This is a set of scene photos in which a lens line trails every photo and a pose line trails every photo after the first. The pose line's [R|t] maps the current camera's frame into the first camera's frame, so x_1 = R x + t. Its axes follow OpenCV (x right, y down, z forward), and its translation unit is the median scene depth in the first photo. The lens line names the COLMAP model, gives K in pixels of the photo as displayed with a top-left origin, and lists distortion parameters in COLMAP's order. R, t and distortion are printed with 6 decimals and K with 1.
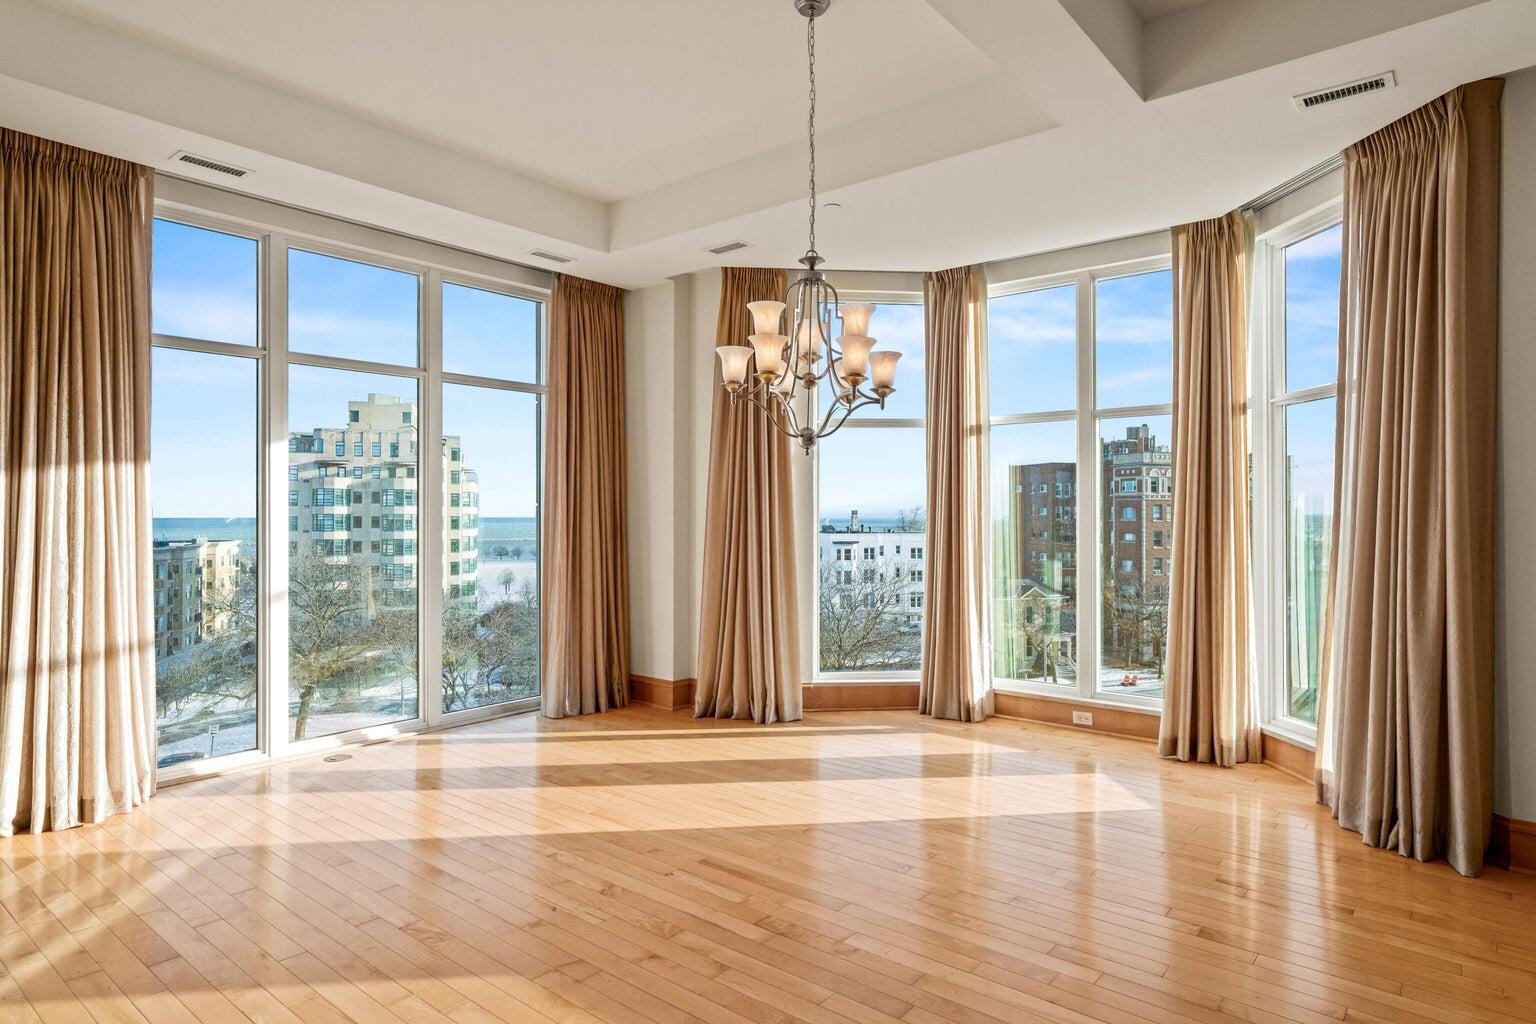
lens RADIAL K [[886.0, 0, 771.4], [0, 886.0, 512.4], [0, 0, 1]] dist [0.004007, 0.000451]
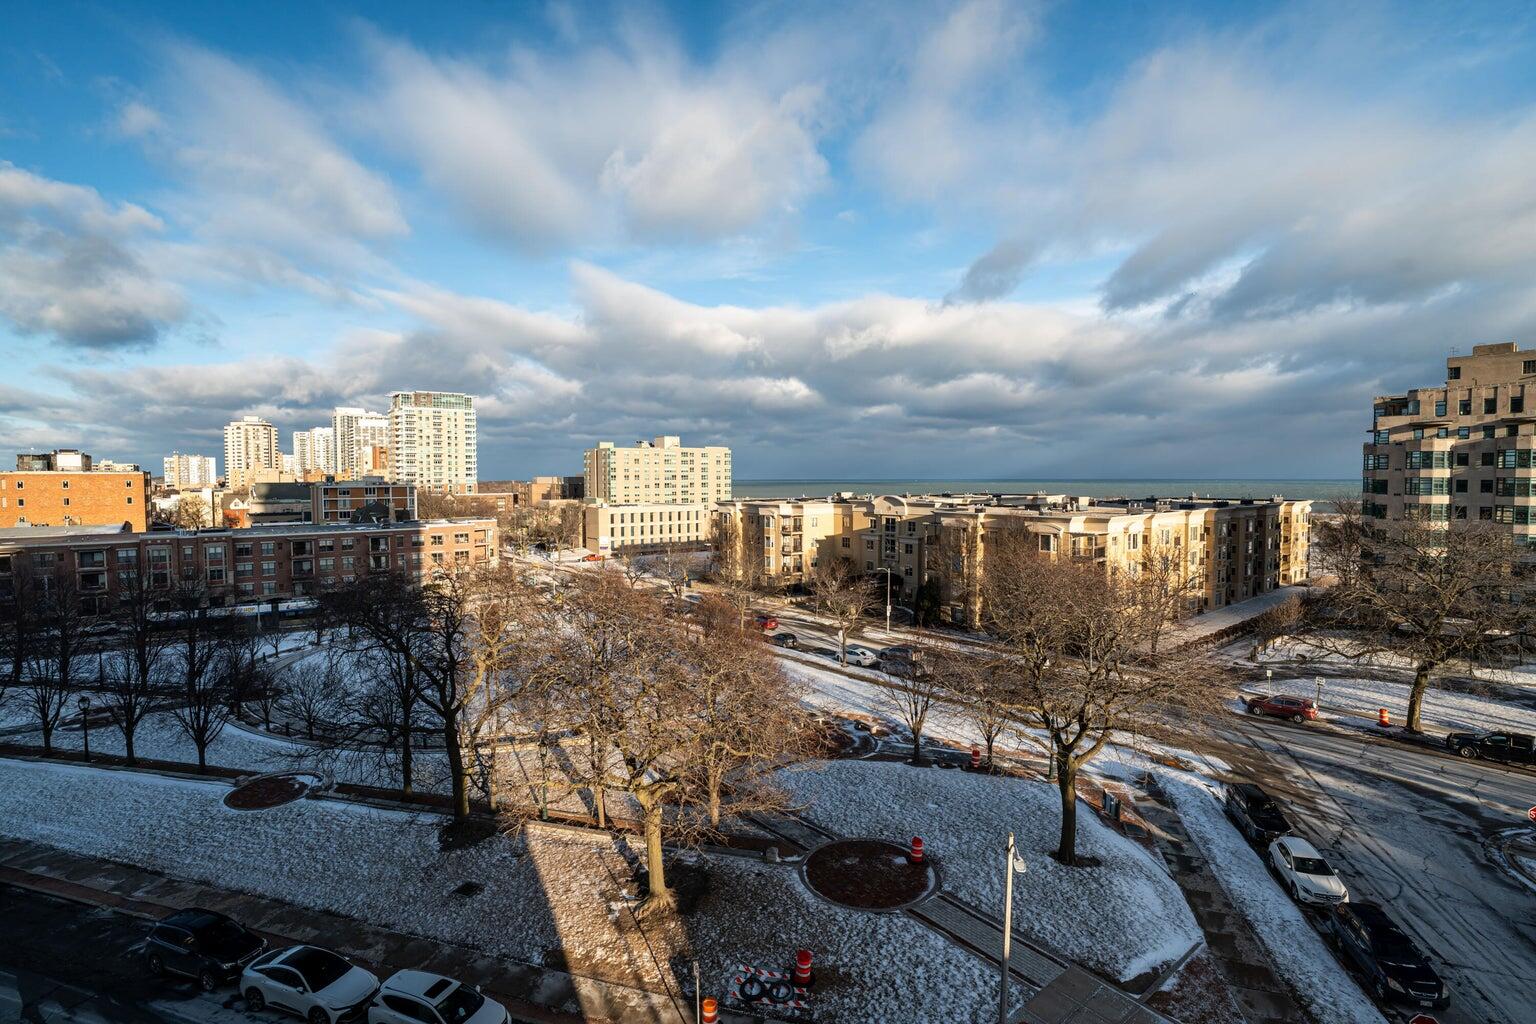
lens RADIAL K [[709.9, 0, 796.7], [0, 709.9, 495.3], [0, 0, 1]] dist [-0.037629, 0.017166]
pose [[0.419234, 0.020486, -0.907647, -0.193057], [0.006519, 0.999652, 0.025574, -0.004841], [0.907855, -0.016639, 0.418955, 0.115072]]
